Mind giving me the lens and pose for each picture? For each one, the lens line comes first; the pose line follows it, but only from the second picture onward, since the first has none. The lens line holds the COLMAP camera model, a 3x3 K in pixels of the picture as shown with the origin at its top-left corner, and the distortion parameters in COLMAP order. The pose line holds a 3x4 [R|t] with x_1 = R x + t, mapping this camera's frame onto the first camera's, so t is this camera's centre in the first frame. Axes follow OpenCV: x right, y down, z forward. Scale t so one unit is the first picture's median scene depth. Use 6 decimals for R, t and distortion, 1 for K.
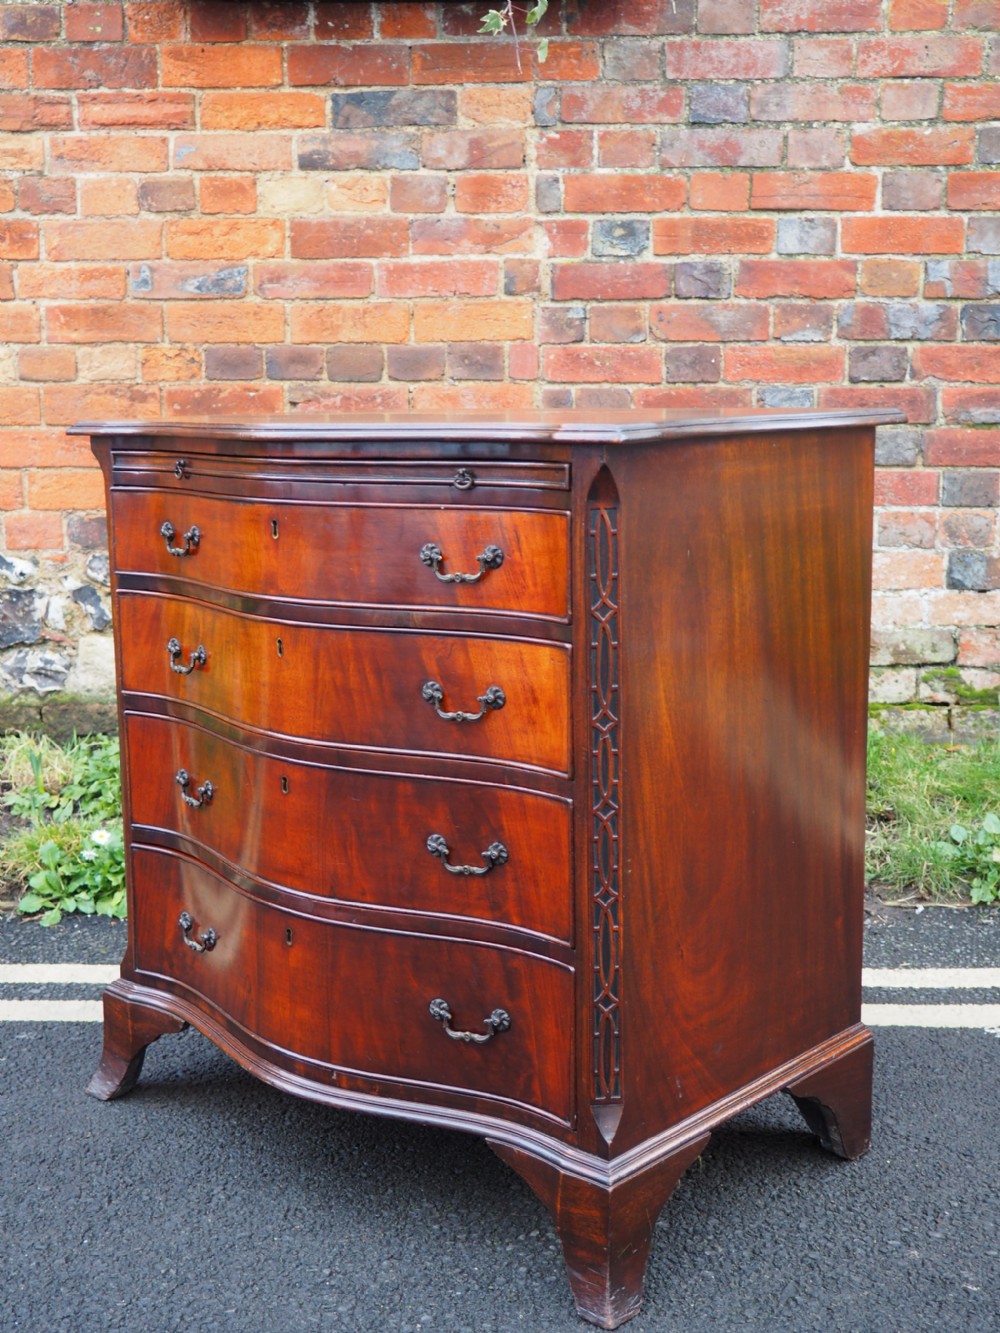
lens RADIAL K [[1697.3, 0, 495.7], [0, 1697.3, 657.4], [0, 0, 1]] dist [0.031532, -0.026339]
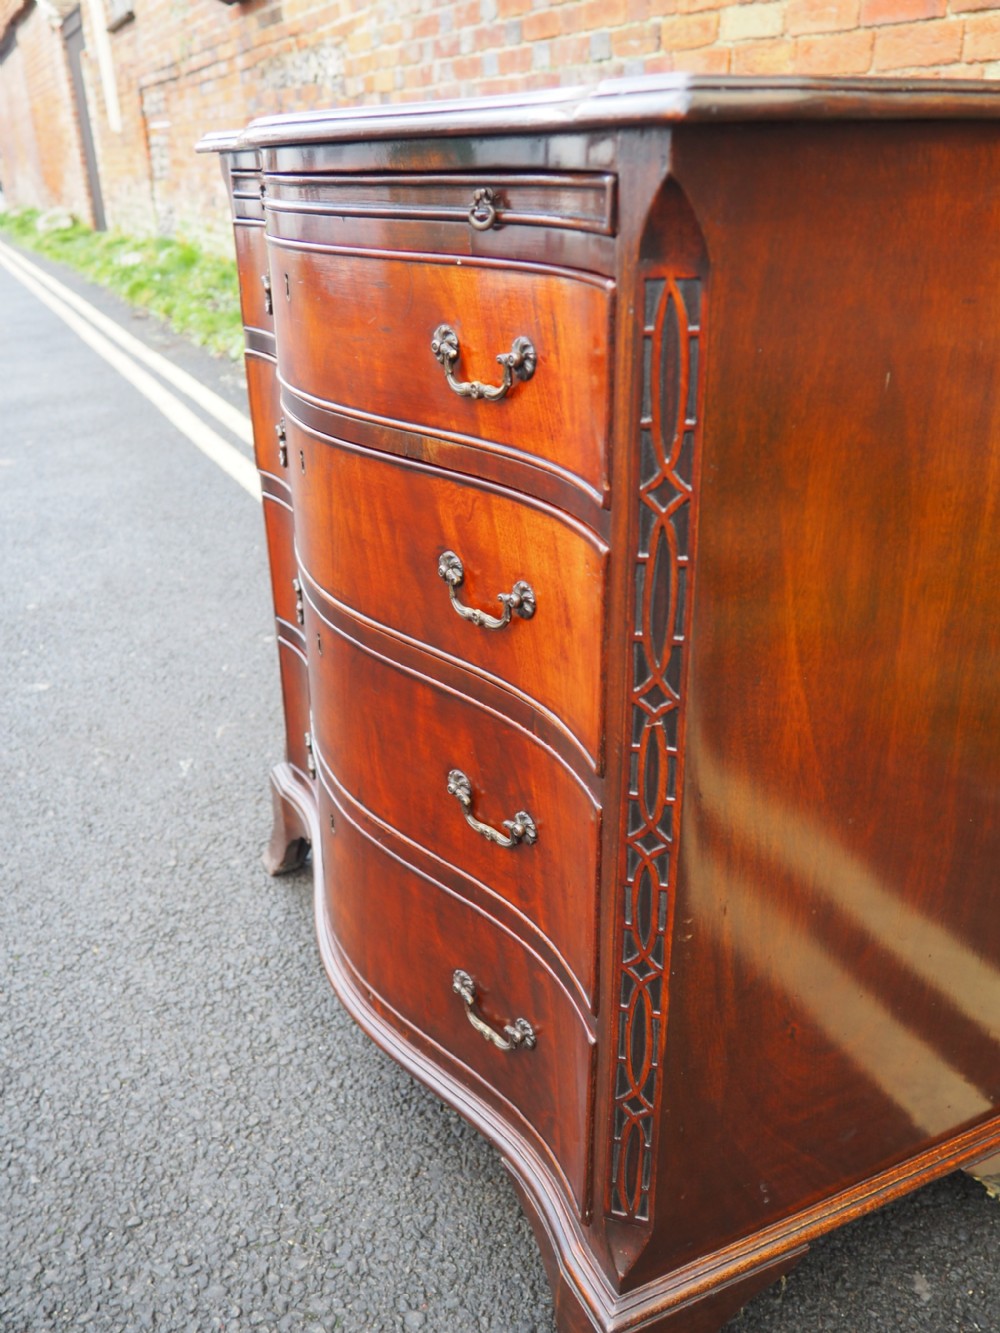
lens RADIAL K [[1118.4, 0, 499.0], [0, 1118.4, 668.2], [0, 0, 1]] dist [-0.043971, -0.000998]
pose [[0.925421, 0.160721, -0.343168, 0.064552], [-0.062811, 0.958132, 0.279353, -0.030919], [0.373698, -0.236964, 0.896771, 0.314146]]
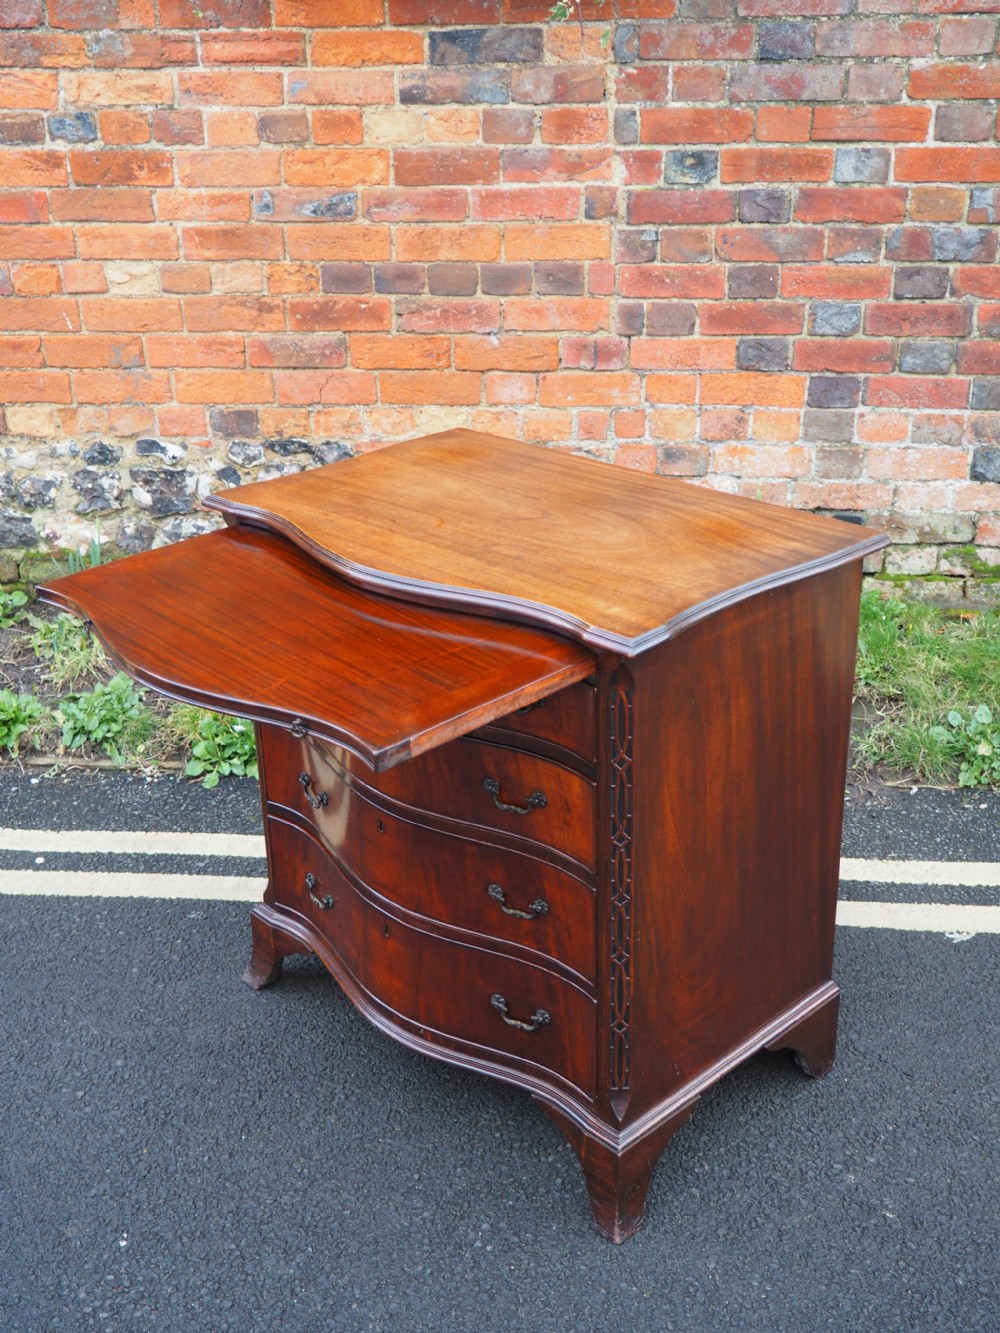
lens RADIAL K [[1517.3, 0, 500.0], [0, 1517.3, 666.5], [0, 0, 1]] dist [0.022302, 0.017804]
pose [[0.997490, 0.017761, -0.068543, 0.023166], [-0.000245, 0.968888, 0.247498, -0.176143], [0.070806, -0.246860, 0.966461, -0.041660]]
